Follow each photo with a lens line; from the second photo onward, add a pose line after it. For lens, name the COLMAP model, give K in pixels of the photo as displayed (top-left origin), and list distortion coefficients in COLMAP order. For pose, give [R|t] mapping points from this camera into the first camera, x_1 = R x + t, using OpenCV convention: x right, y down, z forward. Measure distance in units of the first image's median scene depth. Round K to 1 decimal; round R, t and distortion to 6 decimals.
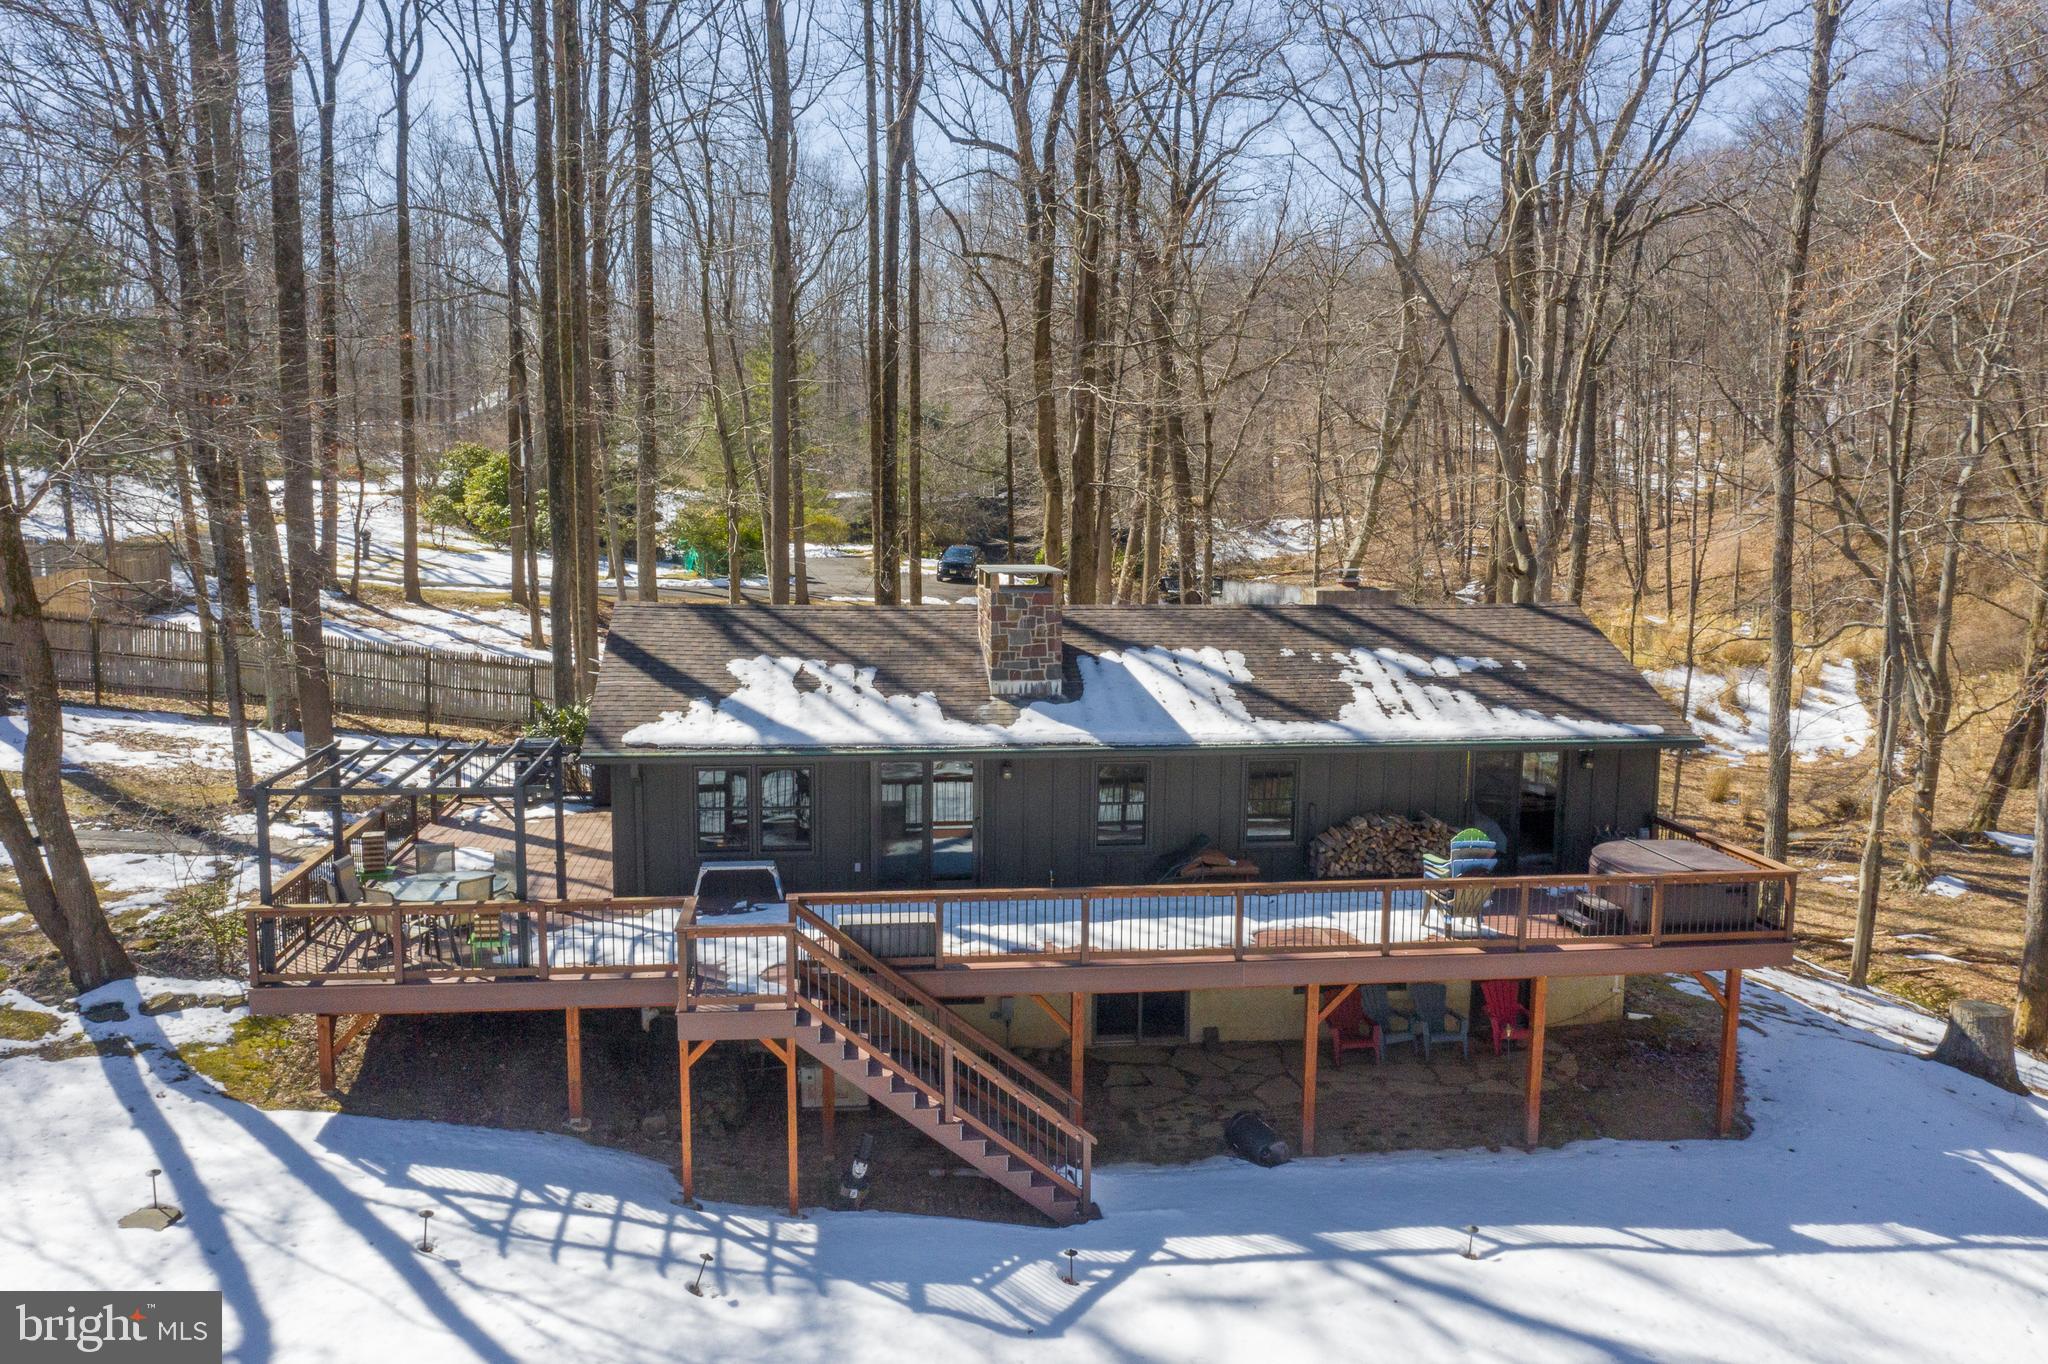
lens RADIAL K [[1576.7, 0, 1018.6], [0, 1576.7, 683.9], [0, 0, 1]] dist [-0.015375, -0.021465]
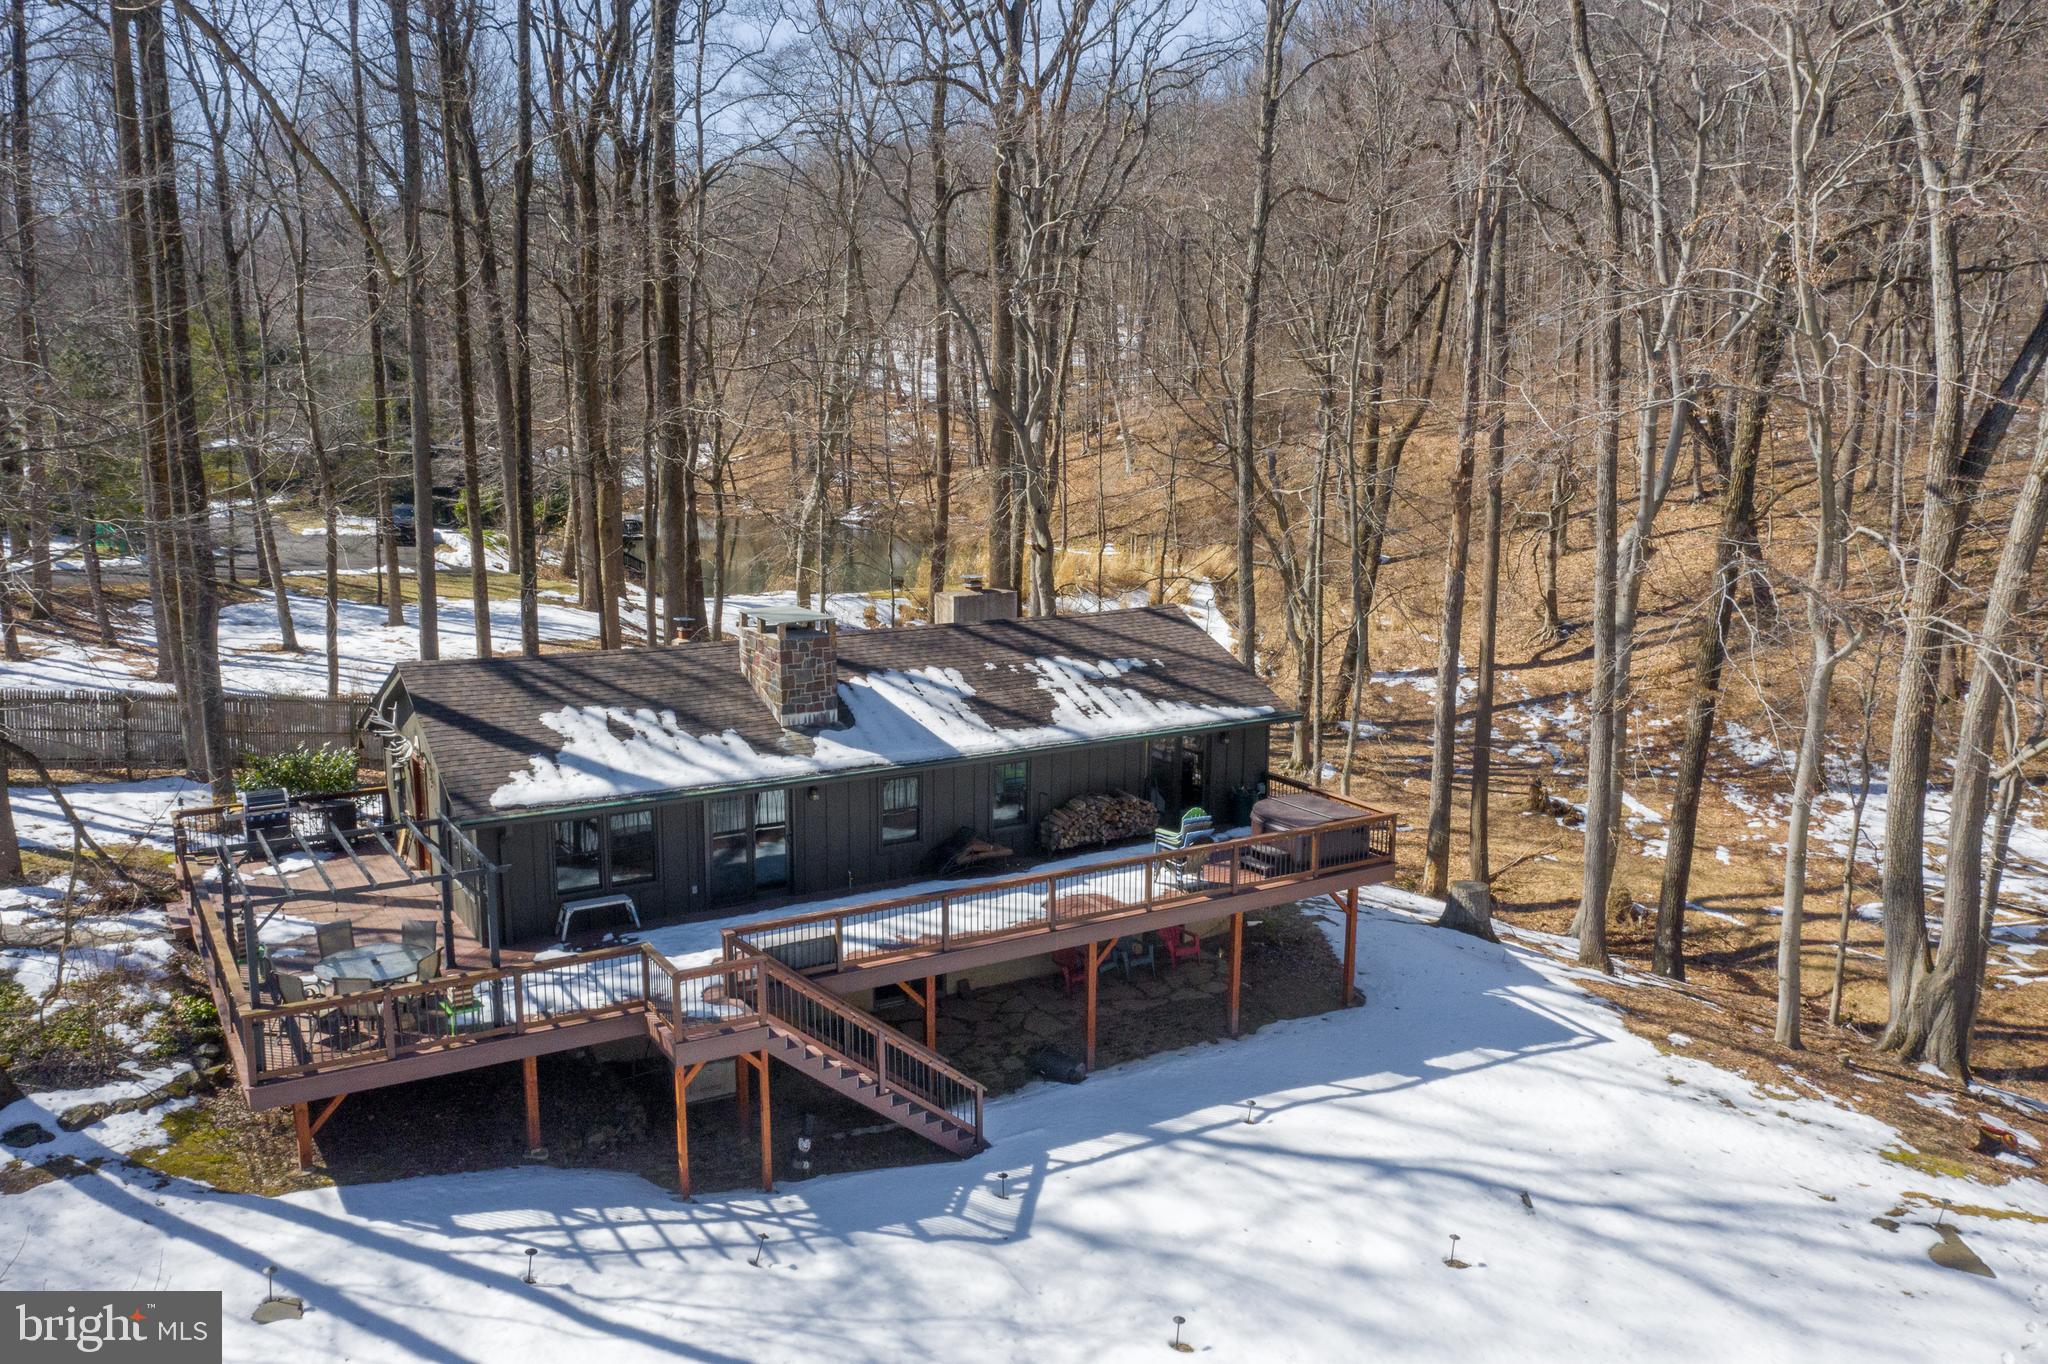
lens RADIAL K [[1576.7, 0, 1030.5], [0, 1576.7, 673.7], [0, 0, 1]] dist [-0.015375, -0.021465]
pose [[0.911271, -0.071173, 0.405611, -0.370786], [0.050613, 0.996841, 0.061206, -0.108980], [-0.408686, -0.035246, 0.911994, -0.153021]]
